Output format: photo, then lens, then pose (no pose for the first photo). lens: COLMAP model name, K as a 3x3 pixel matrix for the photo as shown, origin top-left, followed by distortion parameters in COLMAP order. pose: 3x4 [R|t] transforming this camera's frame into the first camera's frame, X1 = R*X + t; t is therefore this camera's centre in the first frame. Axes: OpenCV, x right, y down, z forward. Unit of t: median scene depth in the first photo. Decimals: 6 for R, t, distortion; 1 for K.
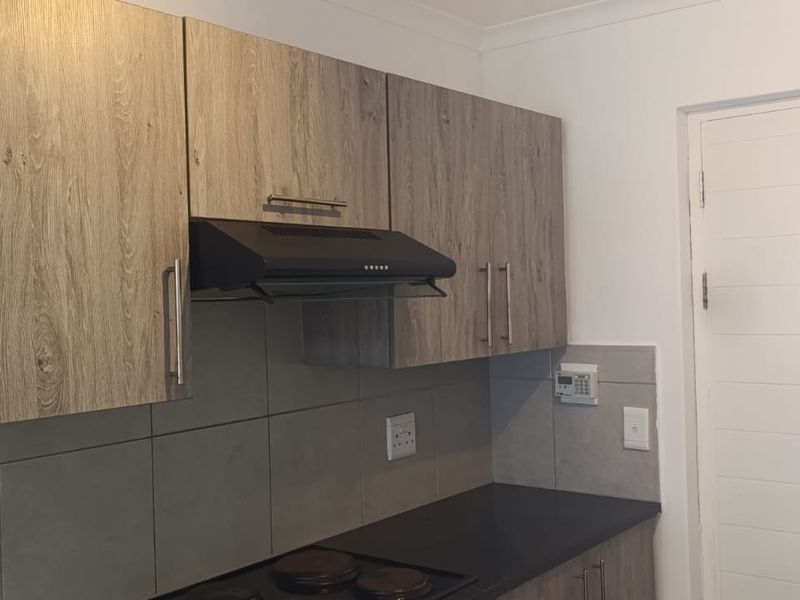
lens RADIAL K [[936.1, 0, 400.0], [0, 936.1, 300.0], [0, 0, 1]] dist [0.132120, -0.361747]
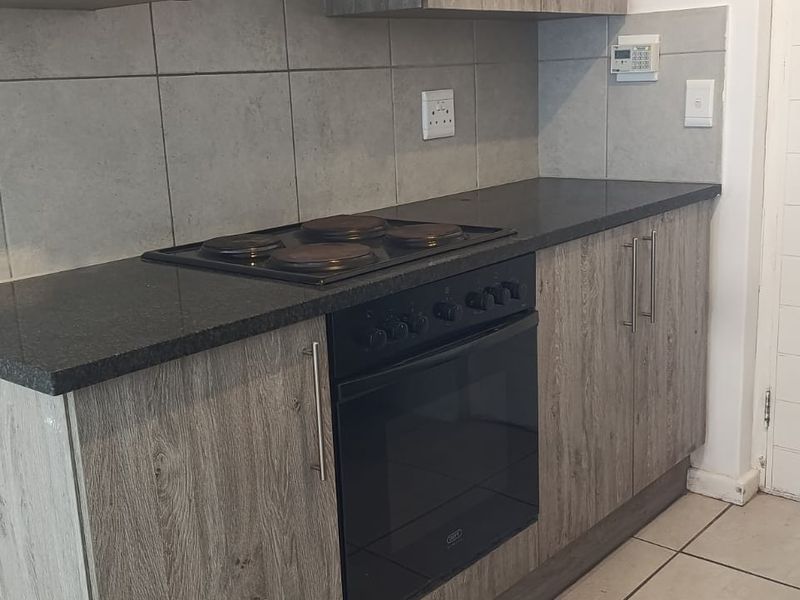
lens RADIAL K [[936.1, 0, 400.0], [0, 936.1, 300.0], [0, 0, 1]] dist [0.132120, -0.361747]
pose [[0.998464, 0.000420, -0.055394, 0.016427], [0.011567, 0.976350, 0.215886, 0.137280], [0.054175, -0.216196, 0.974846, 0.069191]]
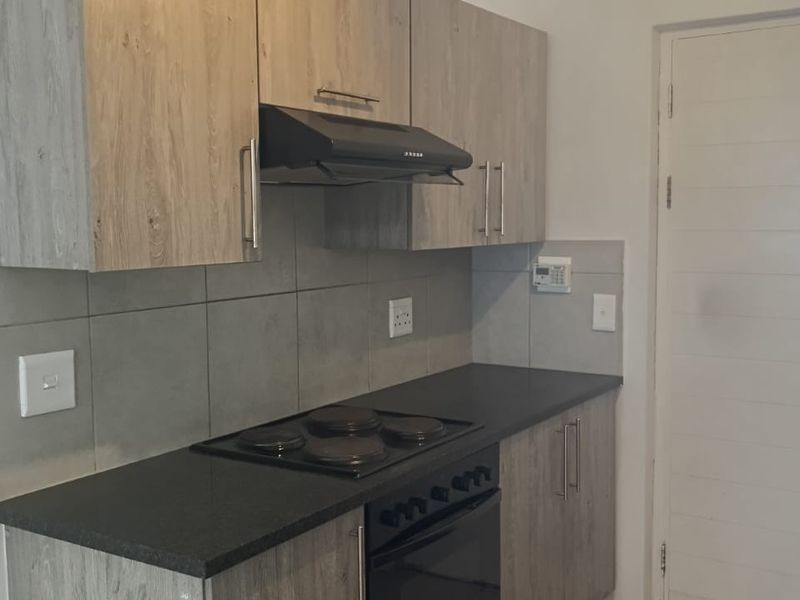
lens RADIAL K [[930.9, 0, 398.1], [0, 930.9, 309.7], [0, 0, 1]] dist [0.156161, -0.550564]
pose [[0.996258, 0.010995, 0.085732, -0.108902], [-0.018515, 0.996000, 0.087414, 0.042822], [-0.084428, -0.088674, 0.992476, -0.120696]]
